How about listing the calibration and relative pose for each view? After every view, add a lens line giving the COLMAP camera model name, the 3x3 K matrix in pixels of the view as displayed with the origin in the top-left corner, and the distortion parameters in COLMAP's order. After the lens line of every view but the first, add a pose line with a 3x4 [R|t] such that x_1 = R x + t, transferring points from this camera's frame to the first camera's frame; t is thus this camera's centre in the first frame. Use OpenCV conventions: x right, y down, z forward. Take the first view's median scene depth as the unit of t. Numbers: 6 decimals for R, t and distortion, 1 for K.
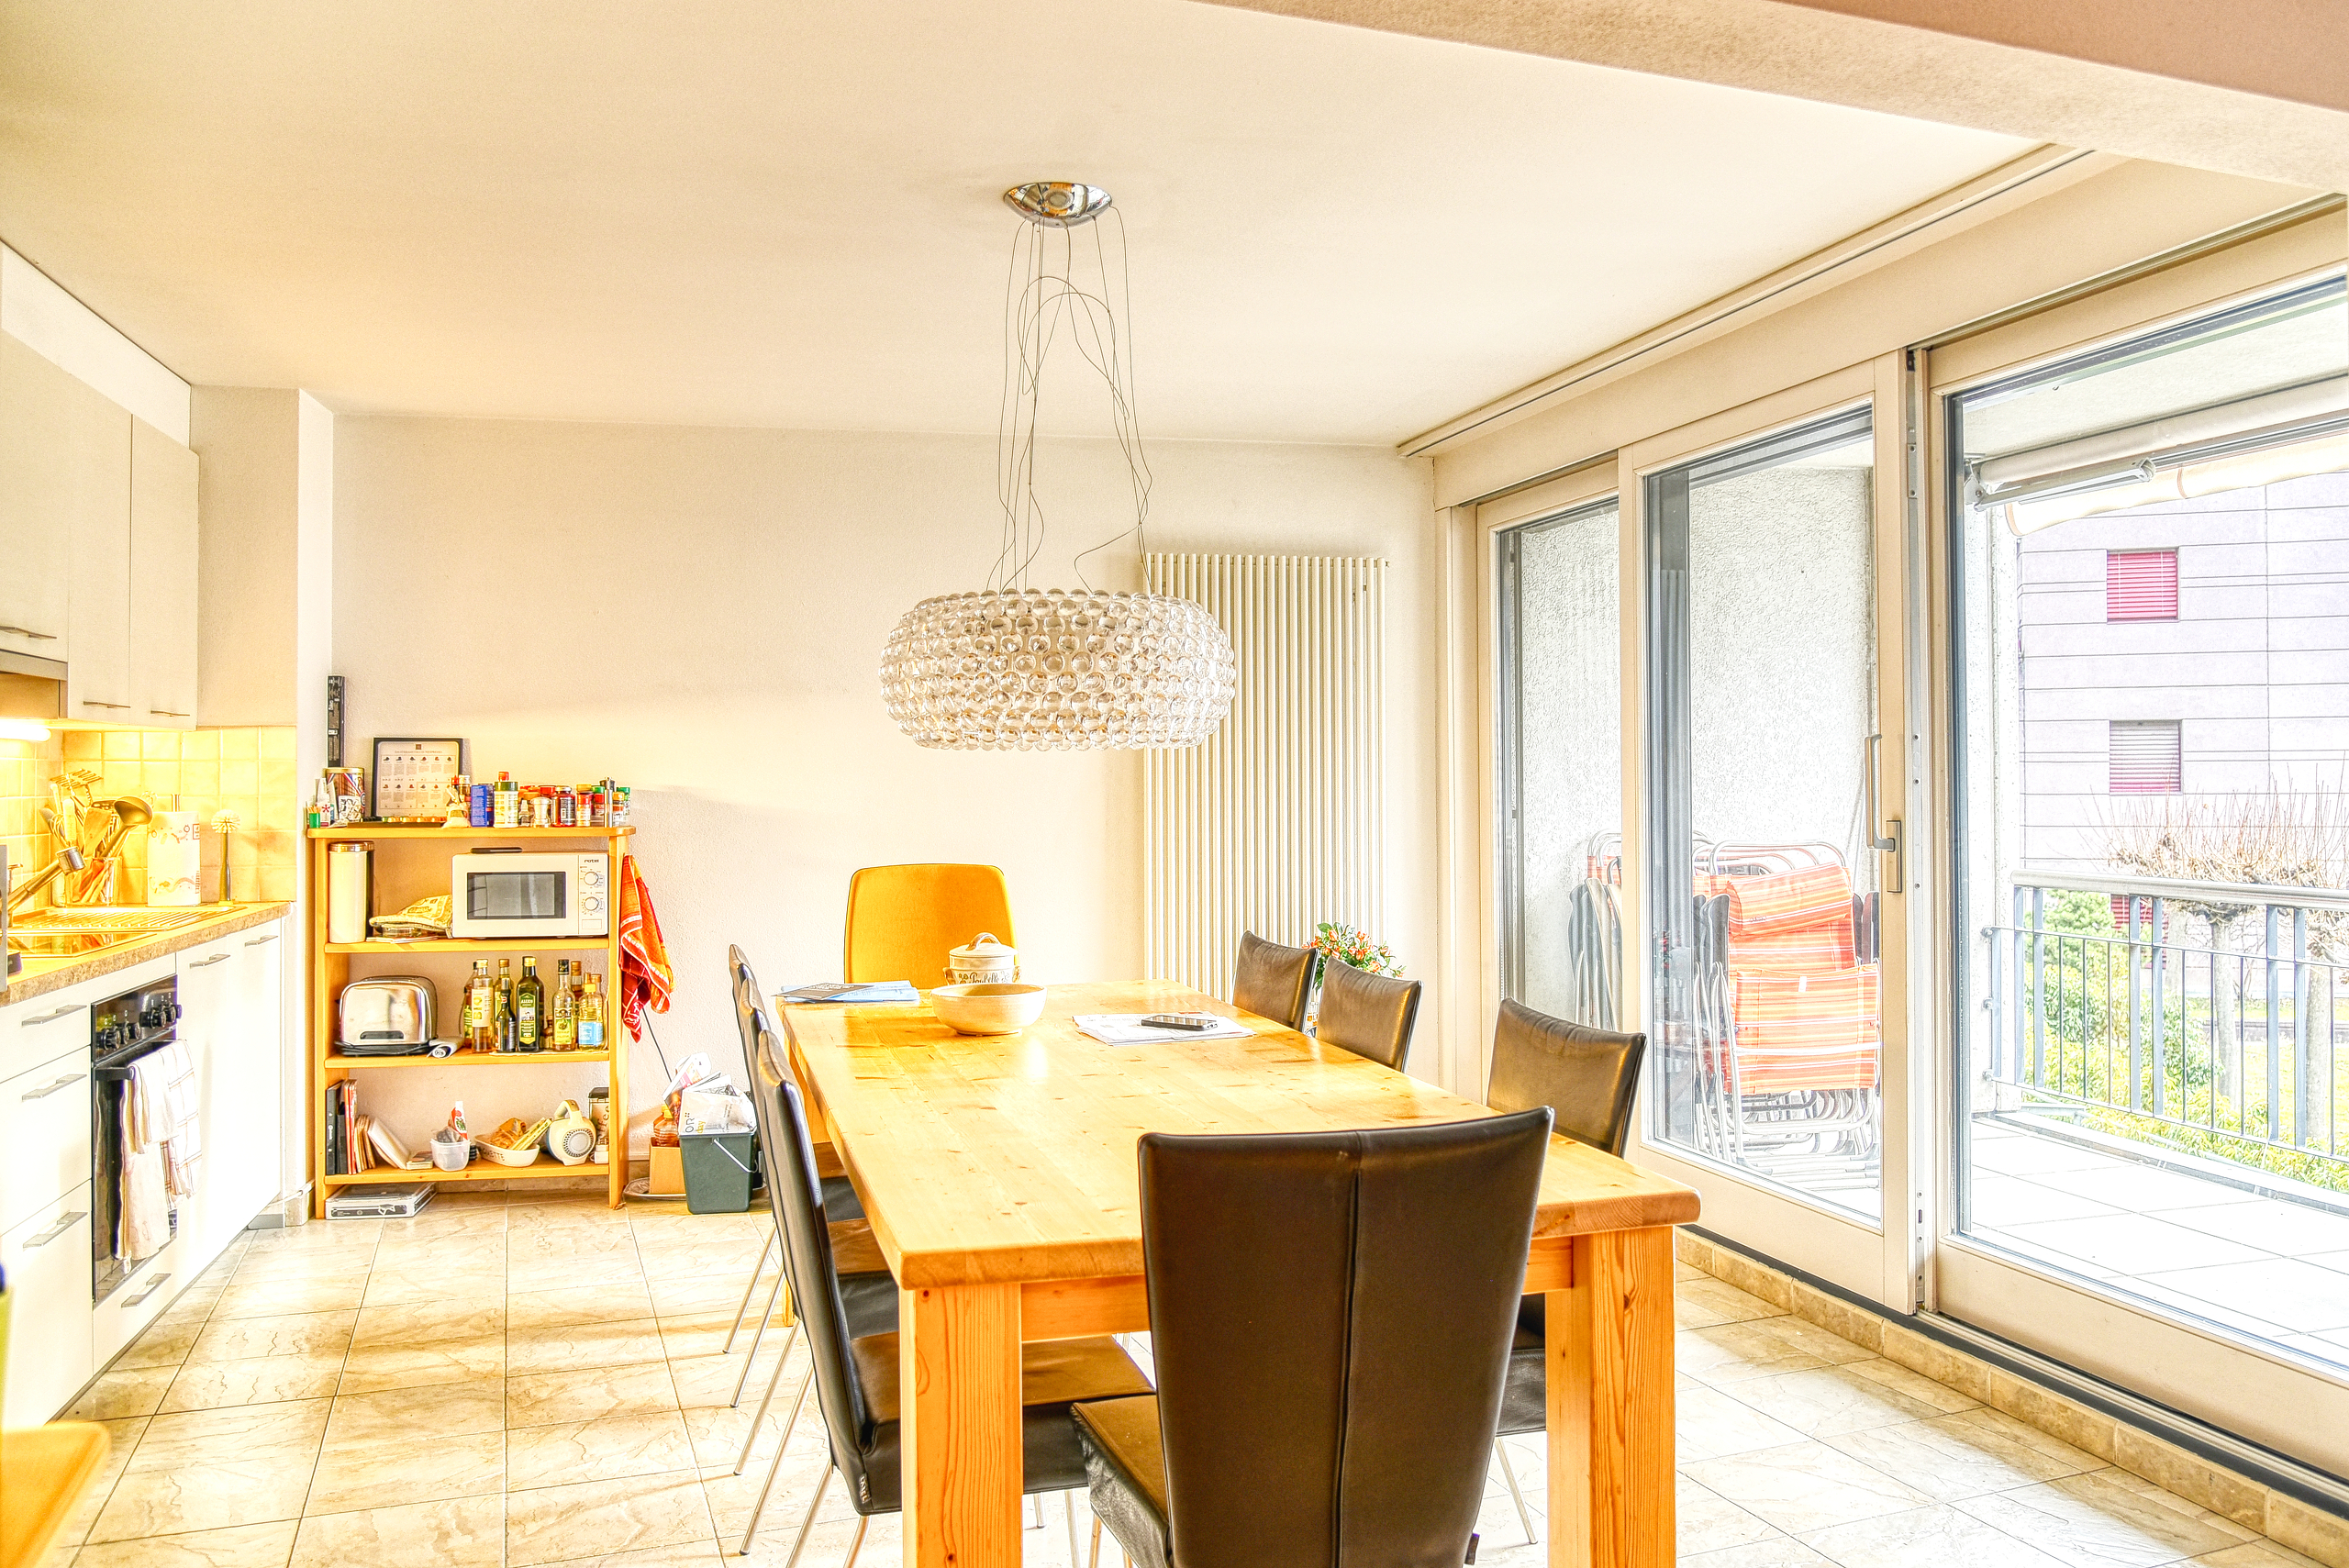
lens RADIAL K [[1726.9, 0, 1172.3], [0, 1726.9, 772.0], [0, 0, 1]] dist [-0.015524, -0.001312]
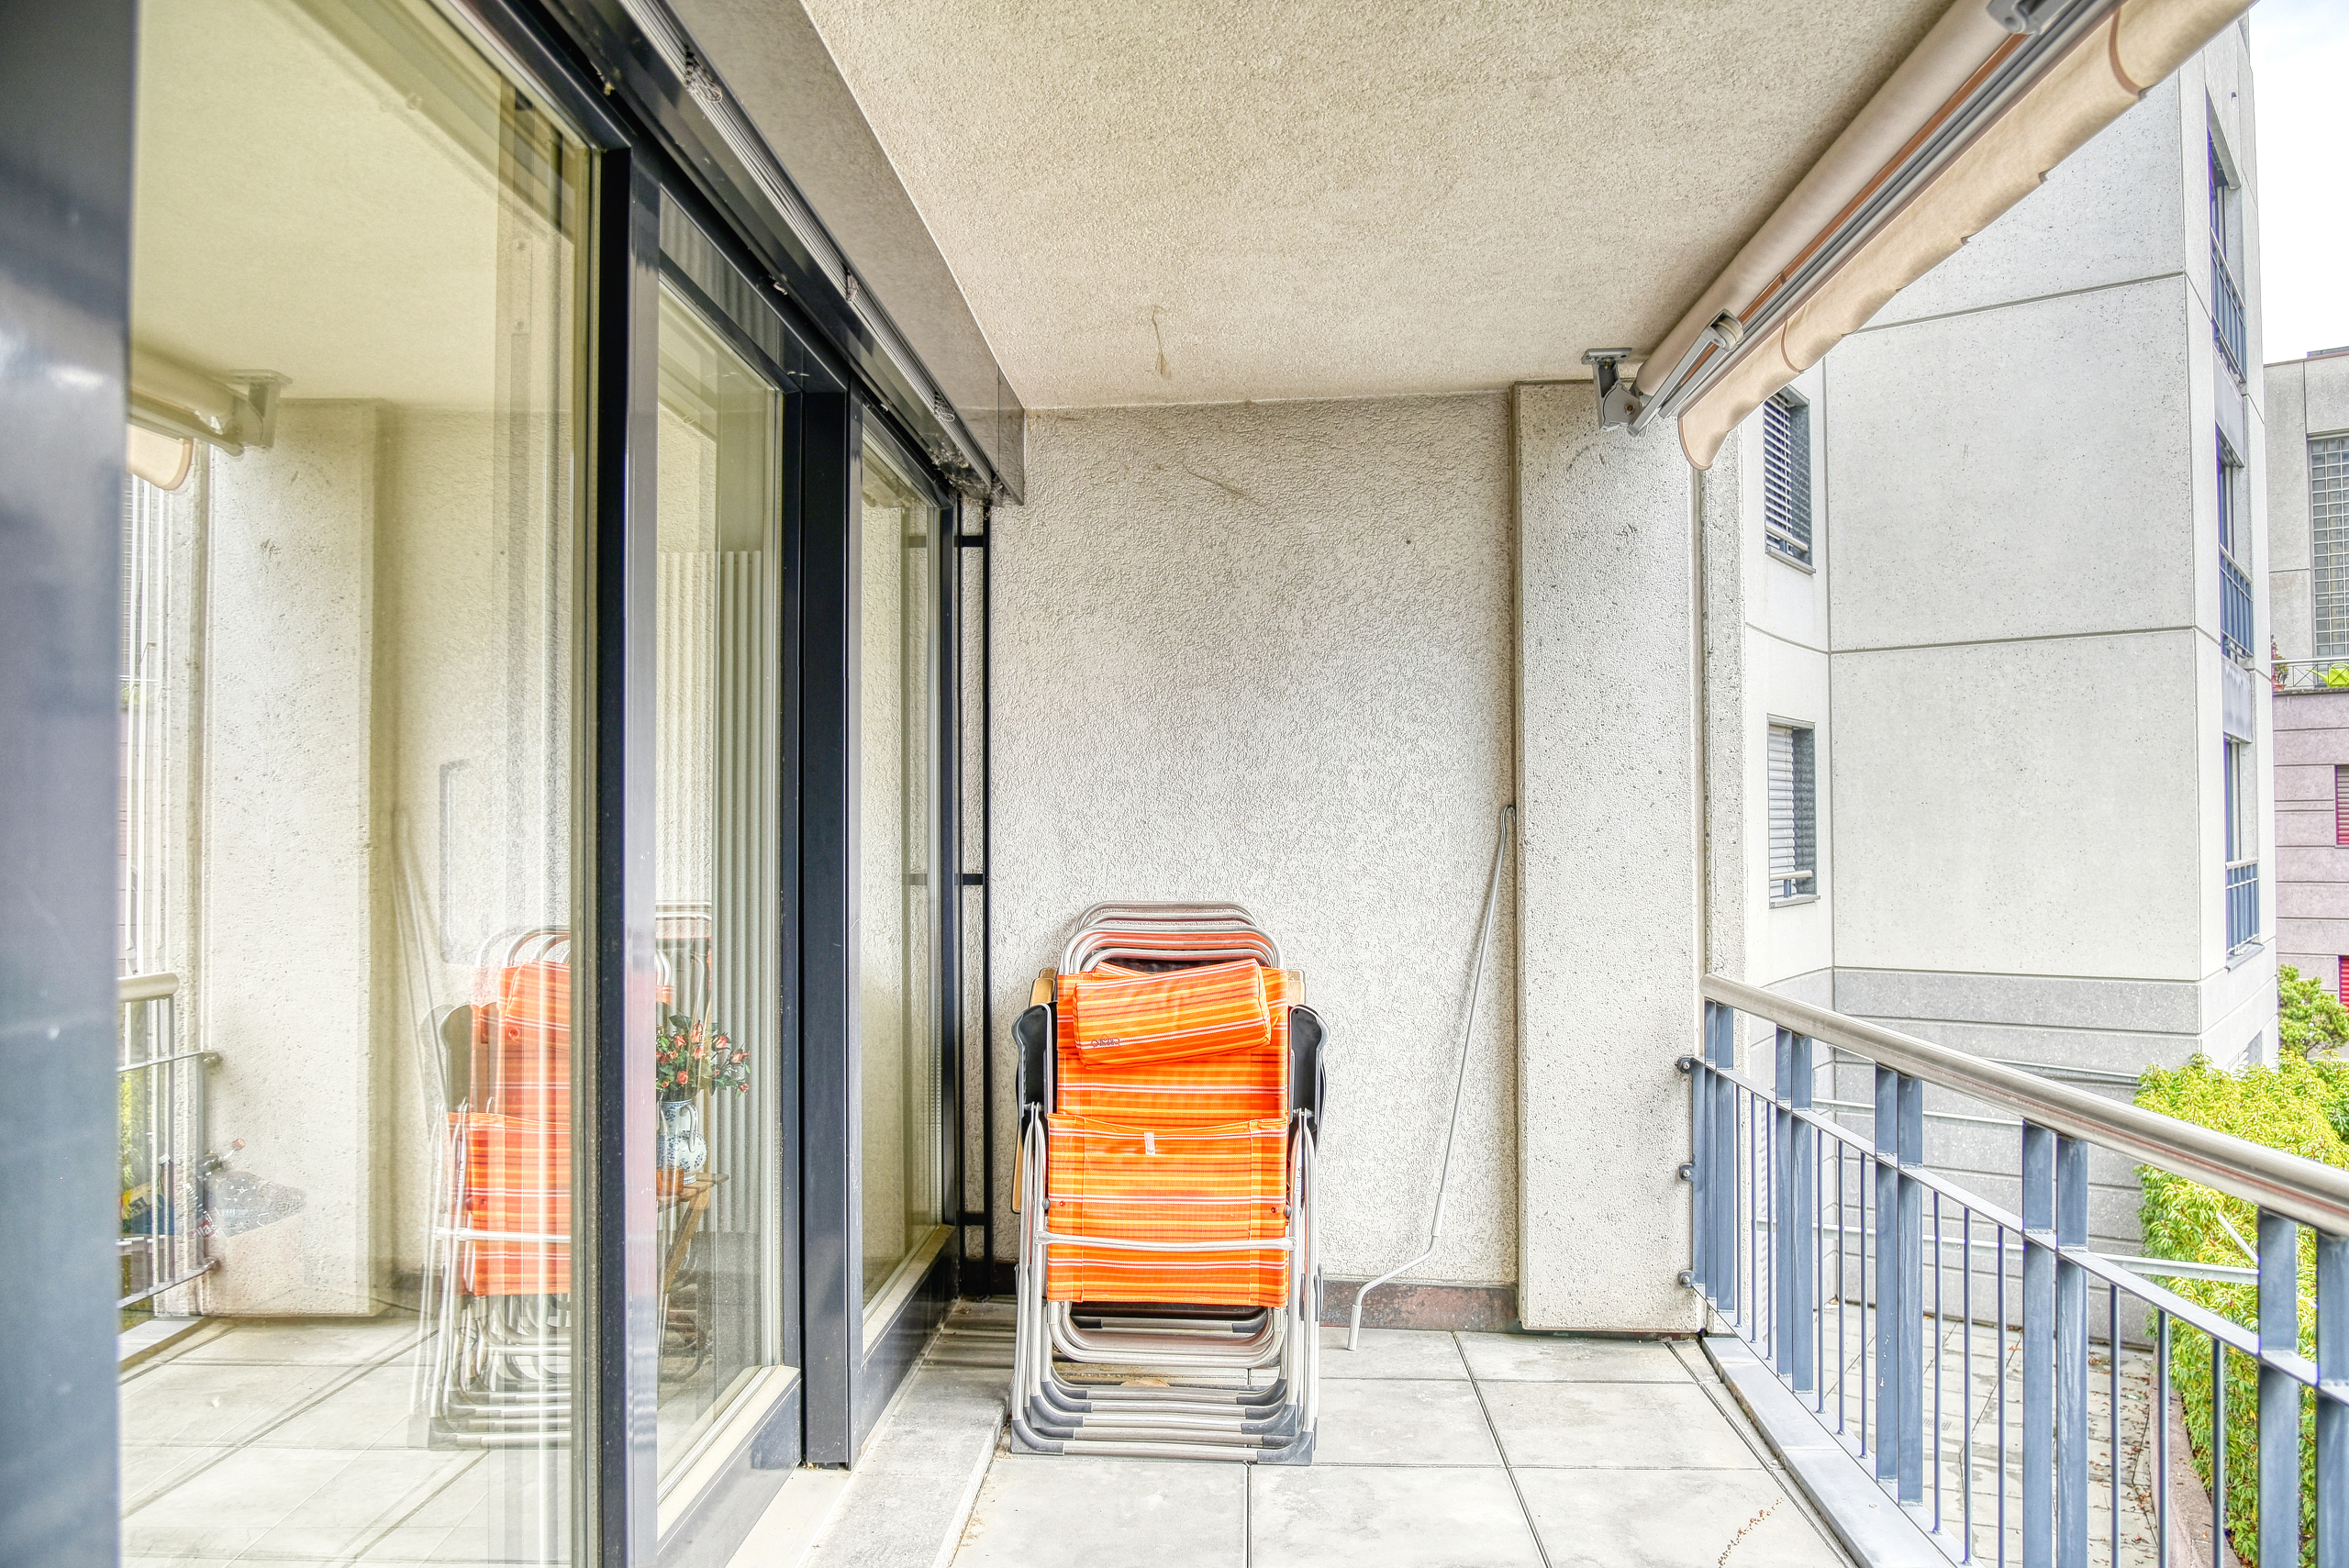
lens RADIAL K [[1581.3, 0, 1170.5], [0, 1581.3, 801.0], [0, 0, 1]] dist [-0.012310, -0.002964]
pose [[0.951655, -0.000791, -0.307168, 0.554271], [-0.002963, 0.999927, -0.011754, -0.002229], [0.307155, 0.012096, 0.951583, 0.414107]]
